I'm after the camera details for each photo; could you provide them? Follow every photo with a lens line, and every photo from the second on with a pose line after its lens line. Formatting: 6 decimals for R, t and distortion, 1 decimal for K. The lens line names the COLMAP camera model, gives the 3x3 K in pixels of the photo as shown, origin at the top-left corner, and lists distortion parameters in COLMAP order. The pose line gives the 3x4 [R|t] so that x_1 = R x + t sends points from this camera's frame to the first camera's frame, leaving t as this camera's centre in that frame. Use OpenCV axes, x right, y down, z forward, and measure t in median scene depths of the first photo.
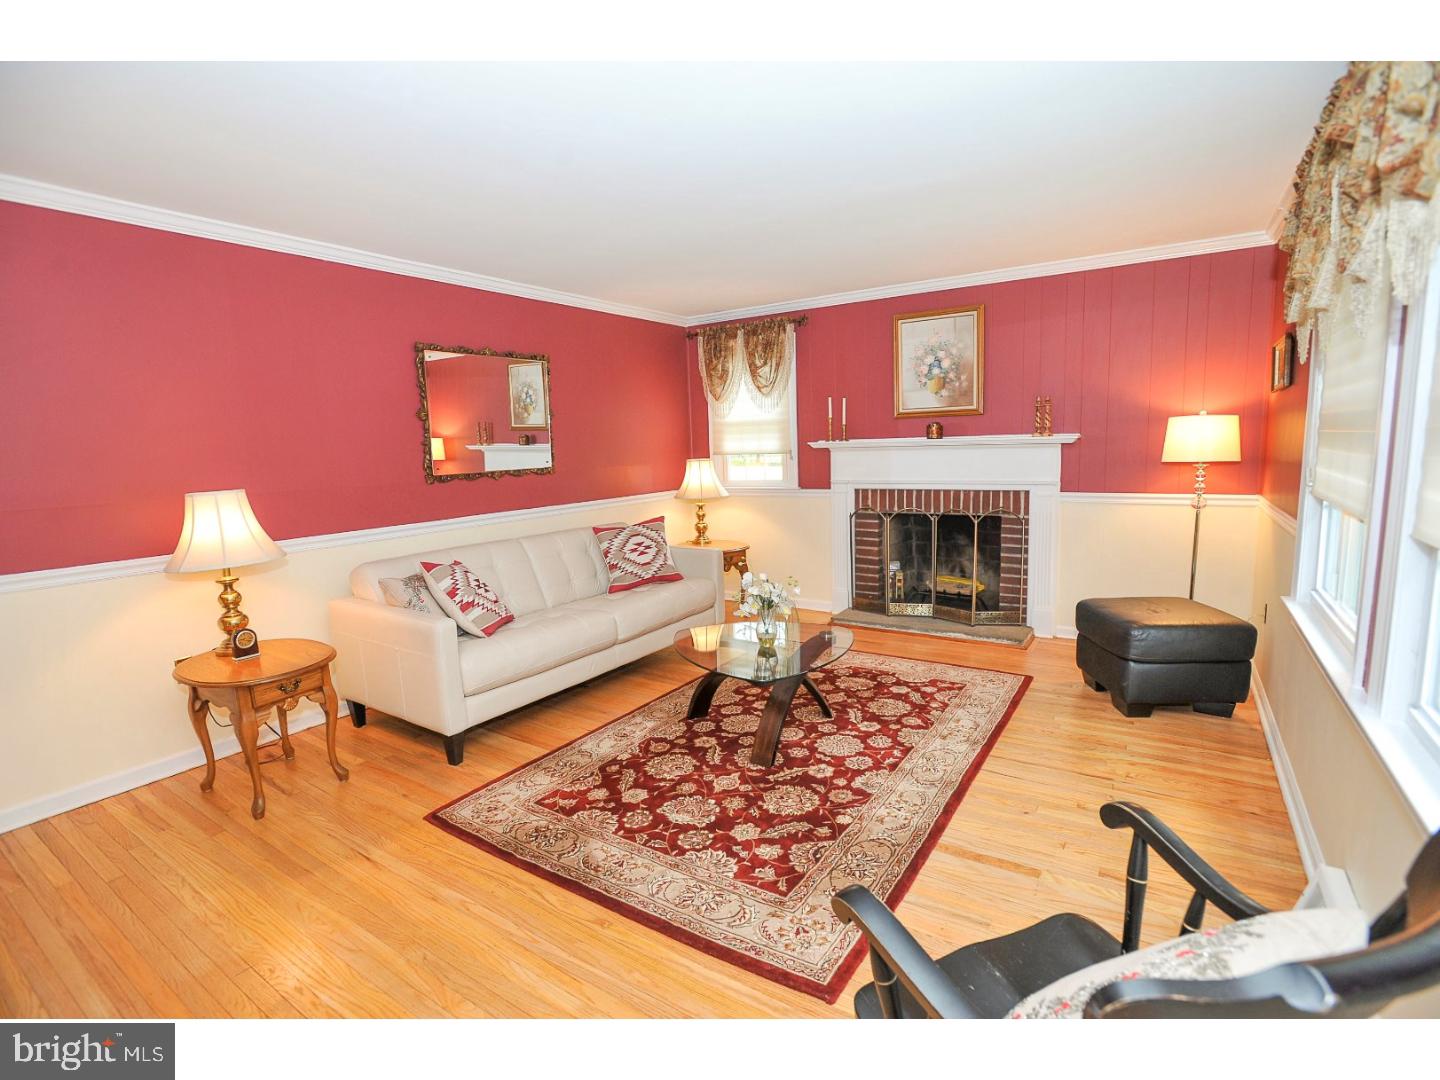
lens RADIAL K [[692.6, 0, 715.4], [0, 692.6, 541.9], [0, 0, 1]] dist [-0.069958, 0.032642]
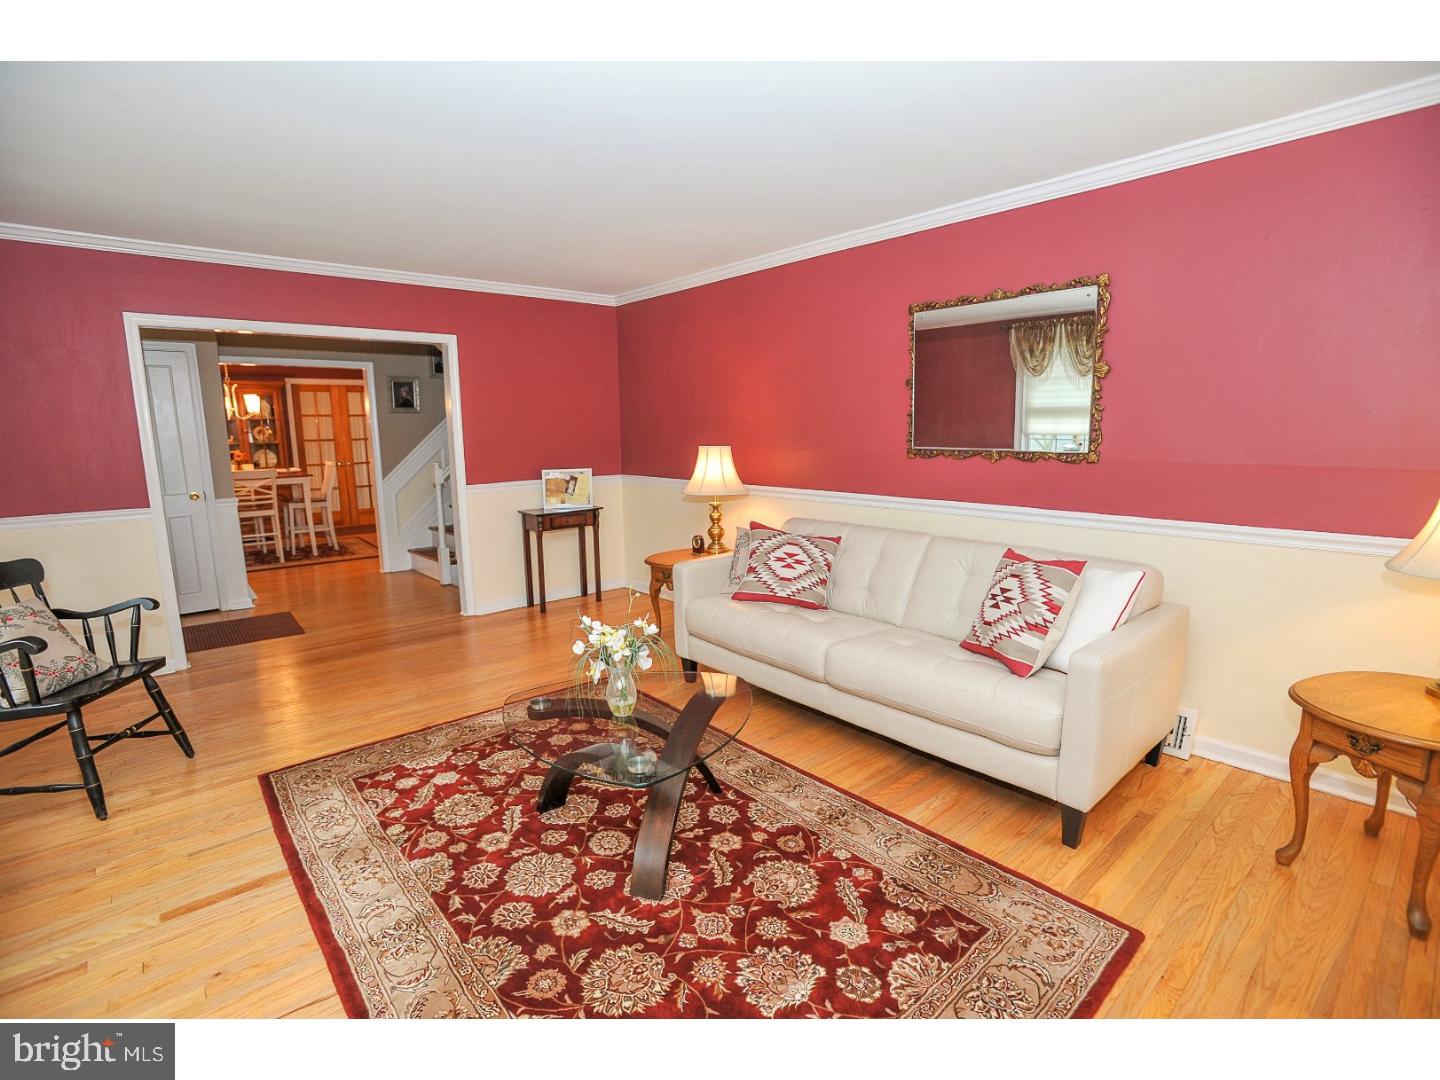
lens RADIAL K [[692.6, 0, 715.4], [0, 692.6, 541.9], [0, 0, 1]] dist [-0.069958, 0.032642]
pose [[-0.257922, 0.187657, -0.947766, 0.753985], [-0.124028, 0.966409, 0.225100, -0.206342], [0.958172, 0.175608, -0.225983, 1.334853]]
